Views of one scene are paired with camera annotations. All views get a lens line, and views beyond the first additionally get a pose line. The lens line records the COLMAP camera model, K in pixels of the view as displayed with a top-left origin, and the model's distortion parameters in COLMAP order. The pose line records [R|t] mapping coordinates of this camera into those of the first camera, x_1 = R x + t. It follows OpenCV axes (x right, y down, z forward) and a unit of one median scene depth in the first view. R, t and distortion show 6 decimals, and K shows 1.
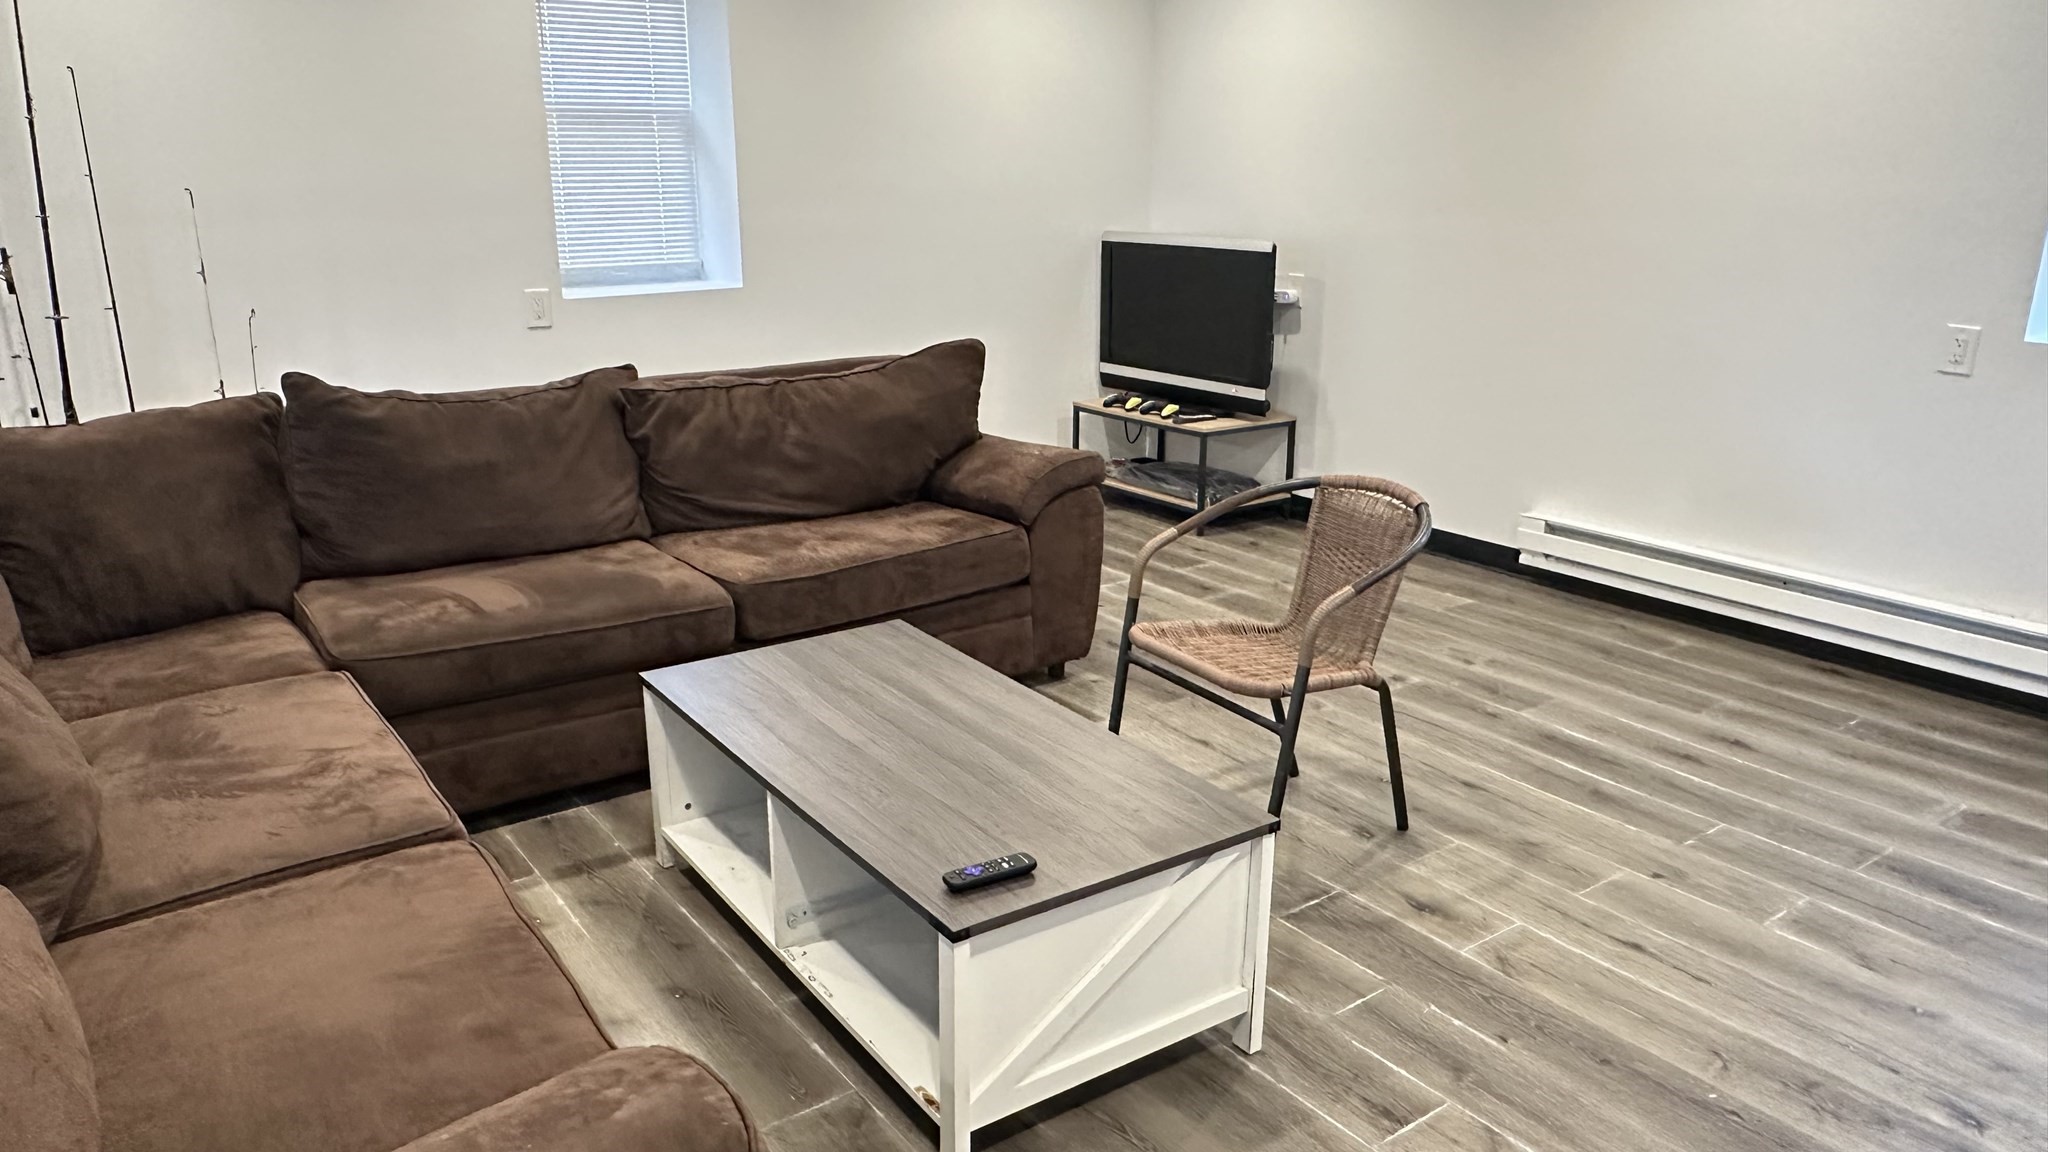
lens RADIAL K [[1405.3, 0, 973.3], [0, 1405.3, 576.5], [0, 0, 1]] dist [-0.017424, -0.000542]
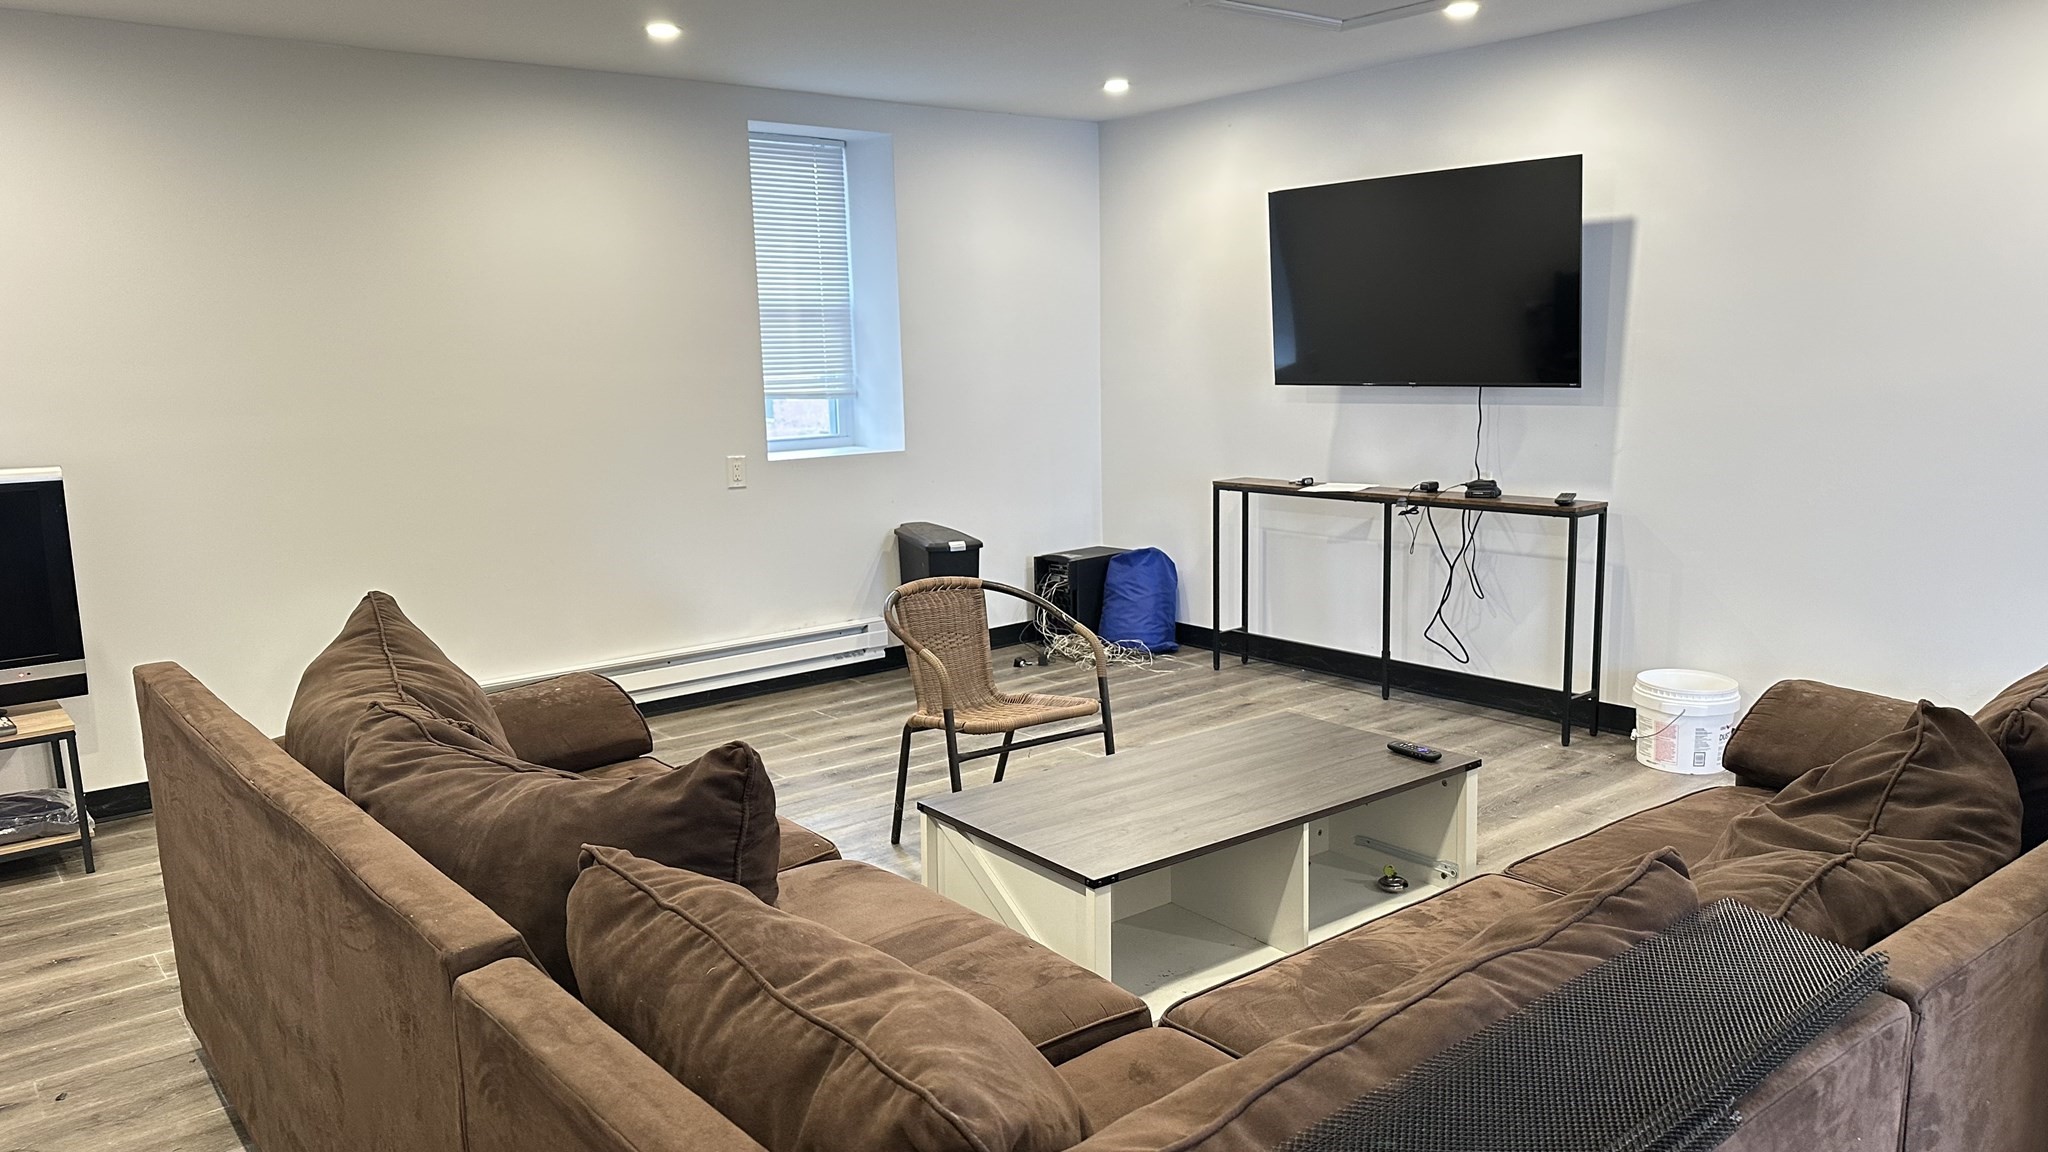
lens RADIAL K [[1462.0, 0, 1024.0], [0, 1462.0, 576.0], [0, 0, 1]] dist [0.088474, -0.005679]
pose [[-0.080288, -0.154427, 0.984737, -0.903047], [0.305588, 0.936540, 0.171784, -0.234515], [-0.948773, 0.314715, -0.028002, 0.780024]]
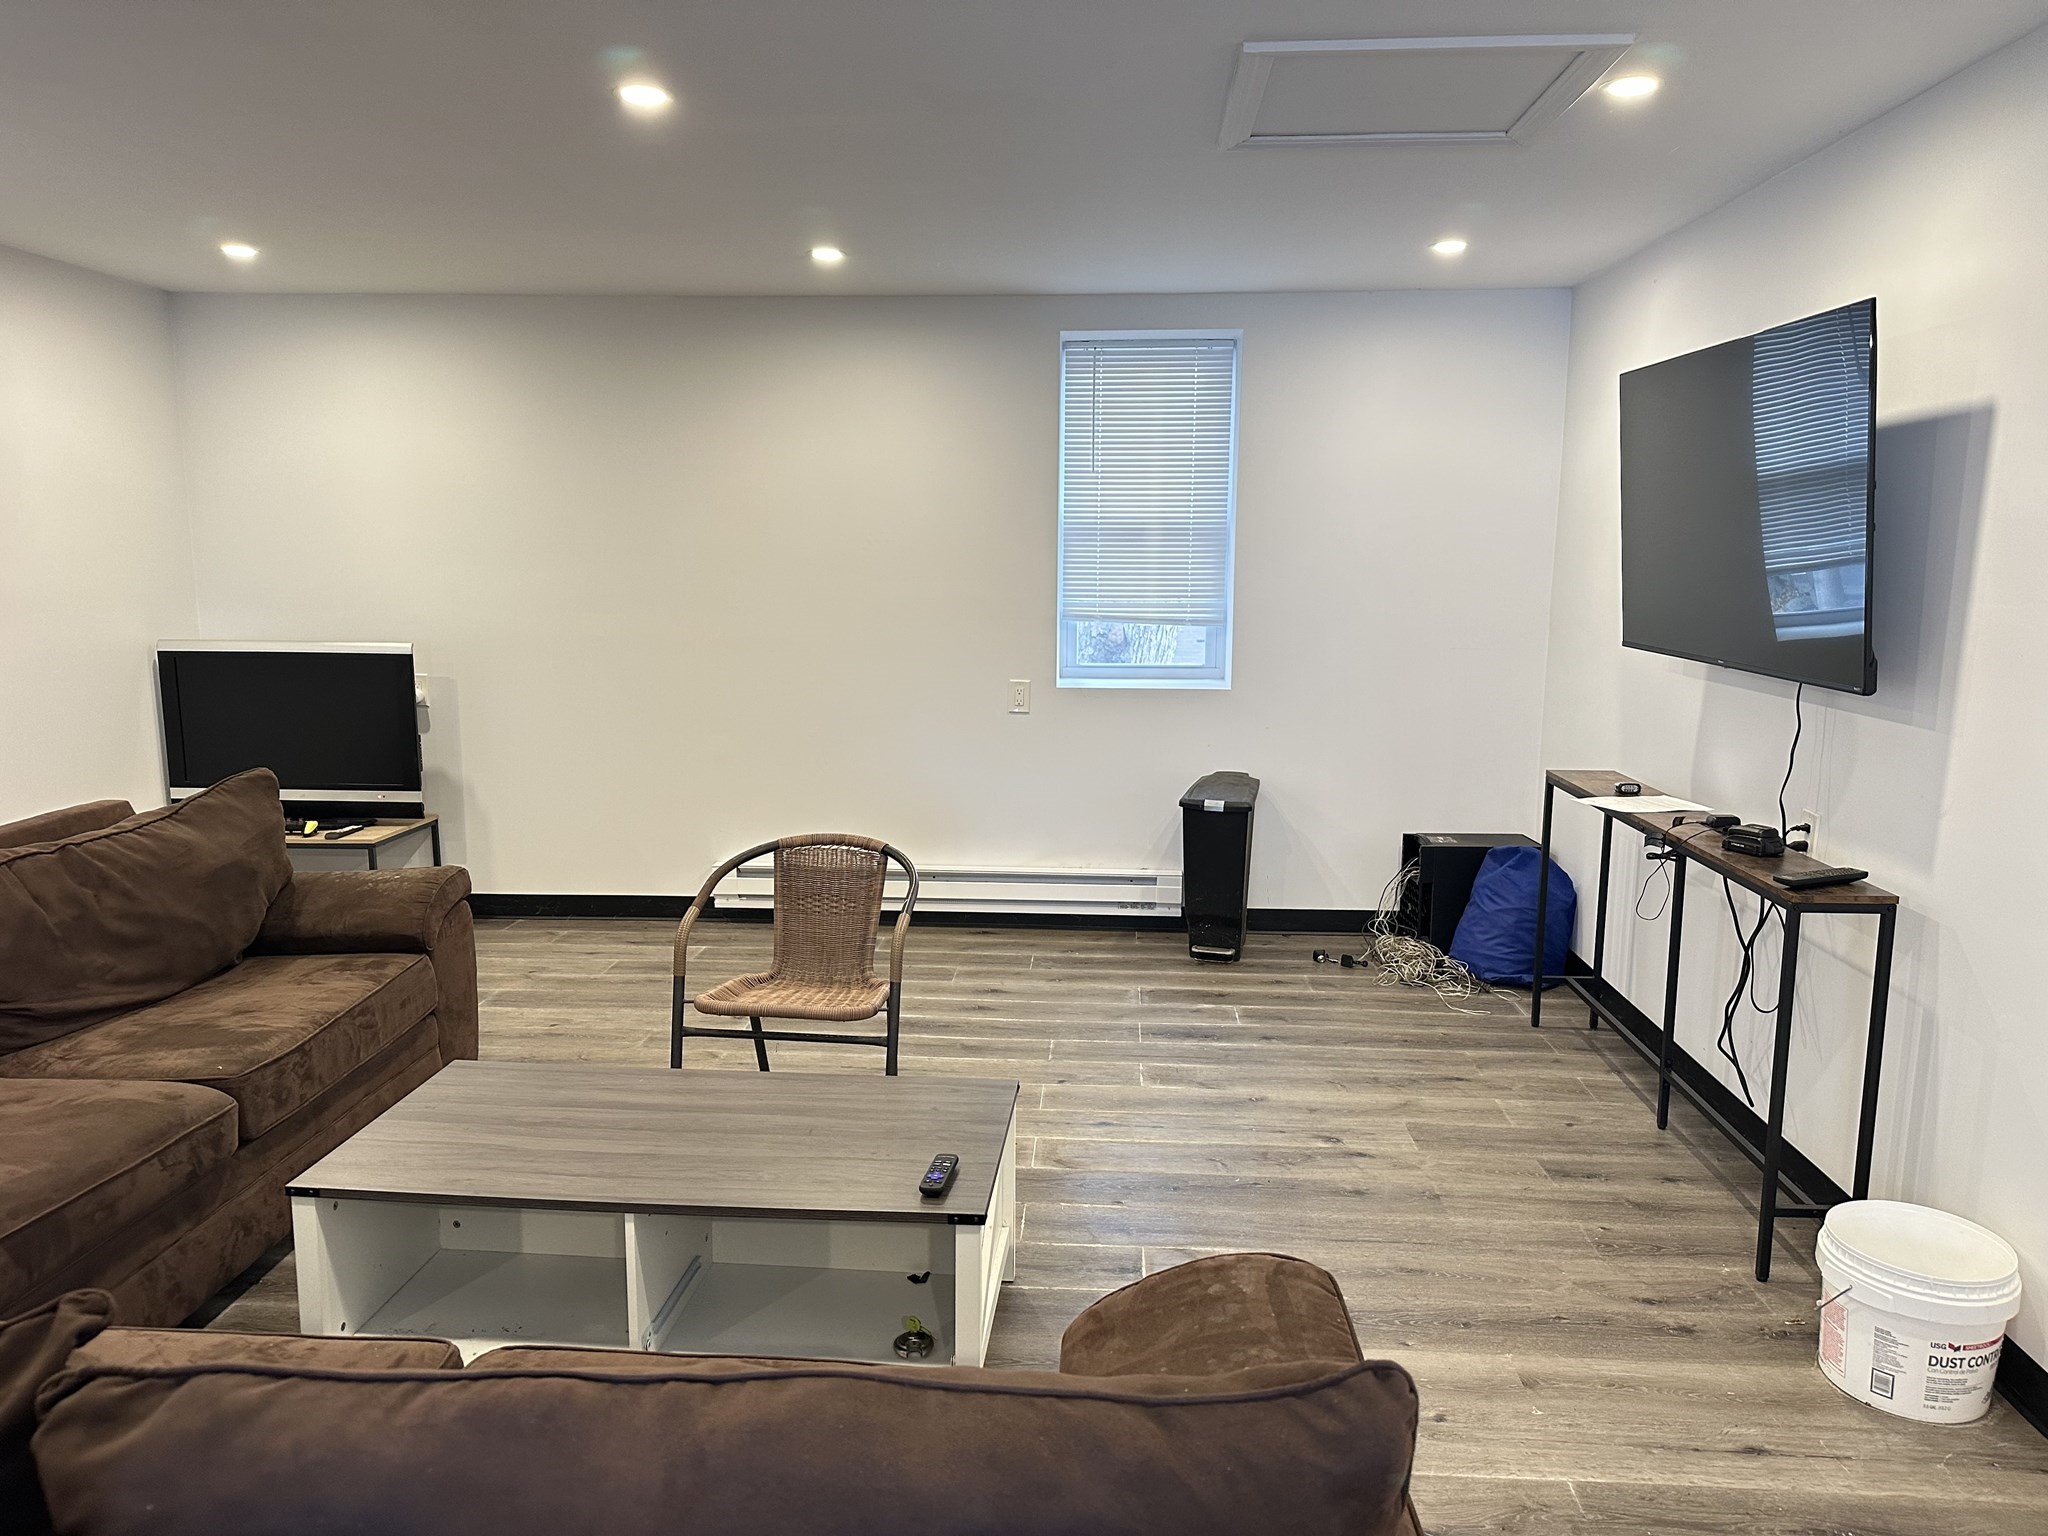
lens RADIAL K [[1451.3, 0, 1024.0], [0, 1451.3, 768.0], [0, 0, 1]] dist [0.144109, -0.280009]
pose [[0.618597, -0.113706, 0.777437, -0.485630], [0.214449, 0.976338, -0.027837, -0.044598], [-0.755877, 0.183941, 0.628344, 0.048308]]
